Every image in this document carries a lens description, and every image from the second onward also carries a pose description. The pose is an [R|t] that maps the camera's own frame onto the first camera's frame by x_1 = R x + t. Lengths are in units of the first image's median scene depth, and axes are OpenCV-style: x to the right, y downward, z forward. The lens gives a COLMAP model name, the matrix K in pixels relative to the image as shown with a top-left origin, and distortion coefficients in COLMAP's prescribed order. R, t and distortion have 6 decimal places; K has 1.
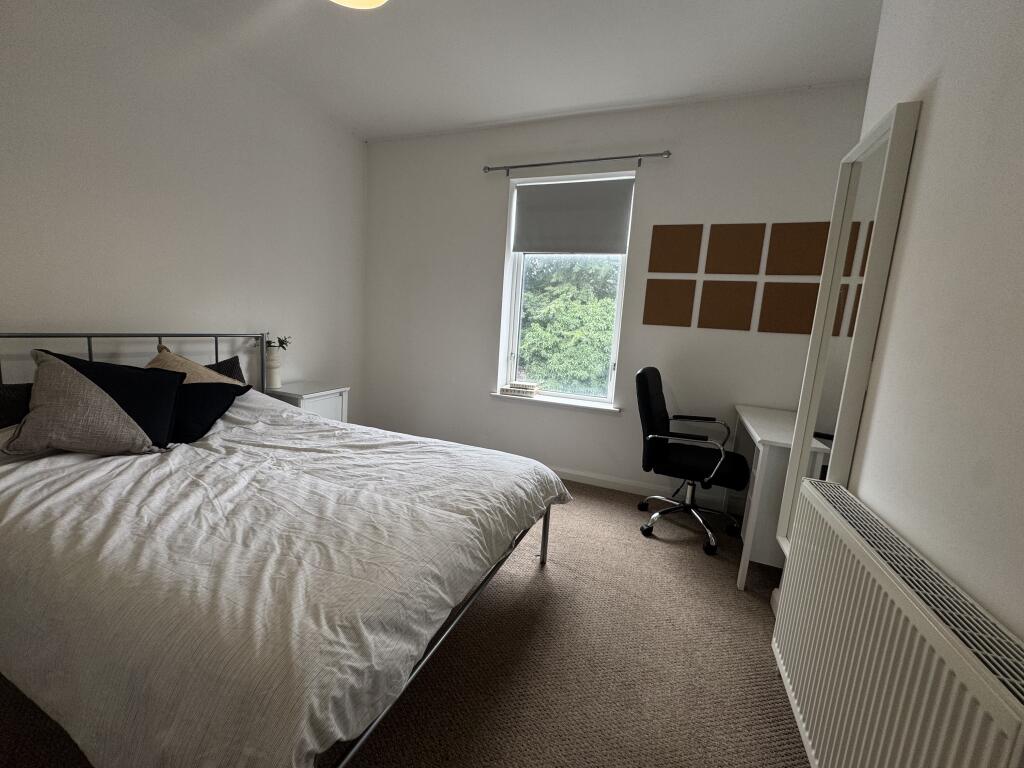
lens RADIAL K [[406.6, 0, 511.0], [0, 406.6, 385.4], [0, 0, 1]] dist [-0.001792, 0.000317]
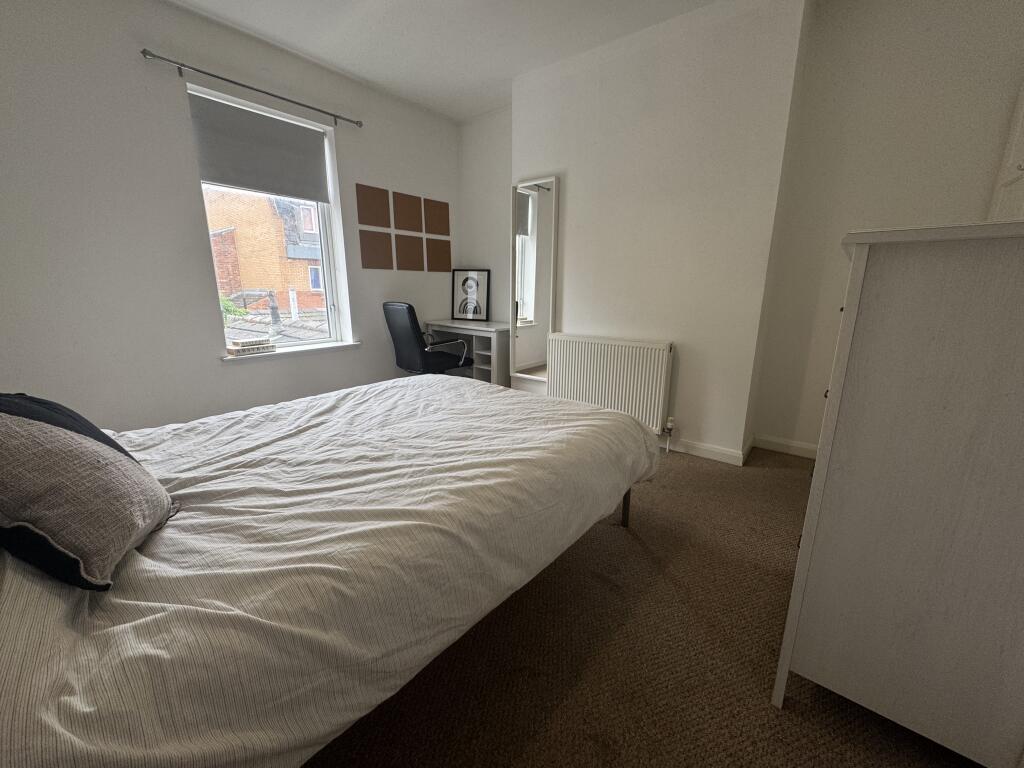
lens RADIAL K [[406.6, 0, 510.8], [0, 406.6, 383.3], [0, 0, 1]] dist [-0.001792, 0.000317]
pose [[0.299846, -0.281054, 0.911647, -0.998012], [0.157205, 0.957110, 0.243365, -0.064028], [-0.940946, 0.070344, 0.331168, 0.279018]]
